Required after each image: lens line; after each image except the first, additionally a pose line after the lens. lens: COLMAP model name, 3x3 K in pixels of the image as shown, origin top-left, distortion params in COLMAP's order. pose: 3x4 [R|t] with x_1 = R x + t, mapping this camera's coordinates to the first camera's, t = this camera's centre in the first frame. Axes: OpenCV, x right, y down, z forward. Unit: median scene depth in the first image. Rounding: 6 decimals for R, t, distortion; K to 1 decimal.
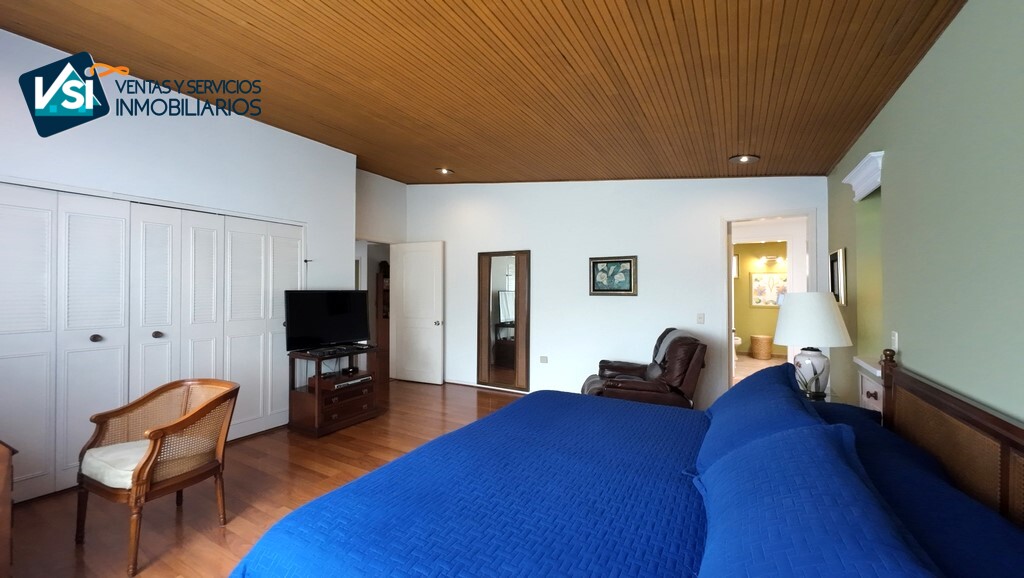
lens RADIAL K [[392.8, 0, 515.7], [0, 392.8, 284.1], [0, 0, 1]] dist [0.007967, -0.000013]
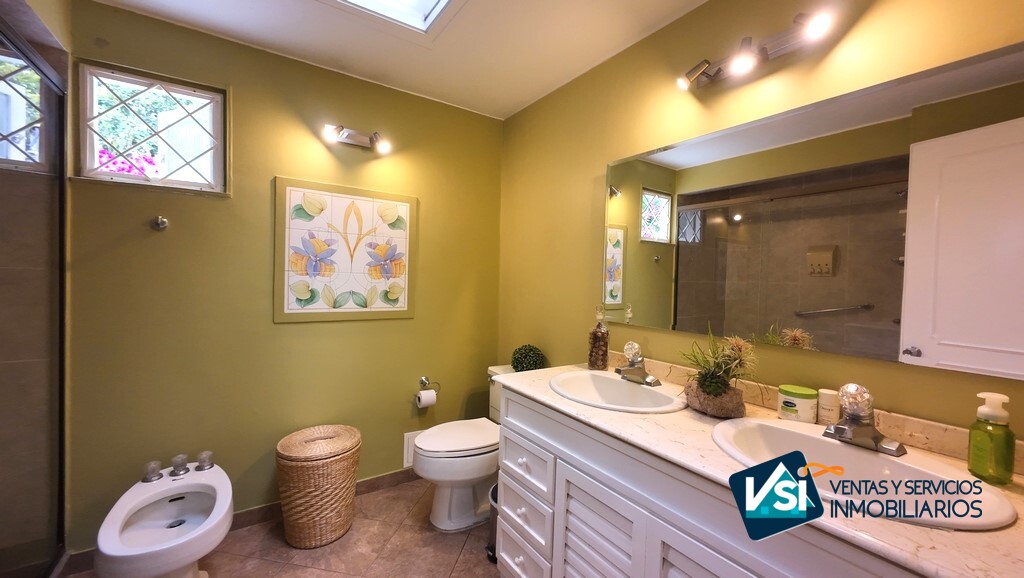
lens RADIAL K [[392.8, 0, 512.0], [0, 392.8, 288.7], [0, 0, 1]] dist [0.007967, -0.000013]
pose [[0.445024, -0.011634, 0.895443, 0.381114], [-0.025306, 0.999353, 0.025562, 0.024338], [-0.895161, -0.034036, 0.444441, 0.655708]]
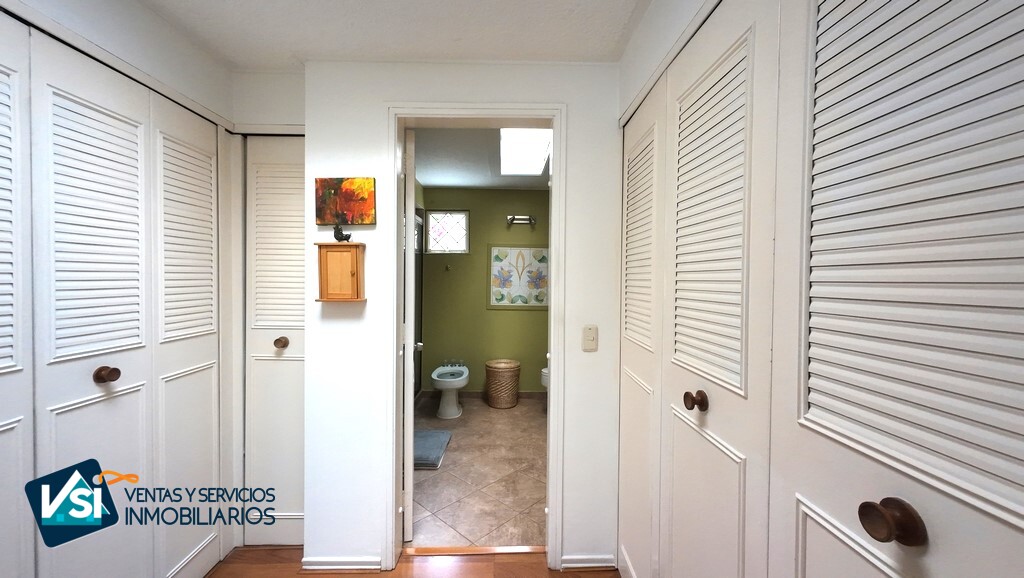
lens RADIAL K [[392.8, 0, 510.0], [0, 392.8, 290.2], [0, 0, 1]] dist [0.007967, -0.000013]
pose [[0.857242, 0.002157, 0.514910, 0.297917], [-0.016789, 0.999577, 0.023765, 0.017393], [-0.514641, -0.029017, 0.856915, 0.452050]]
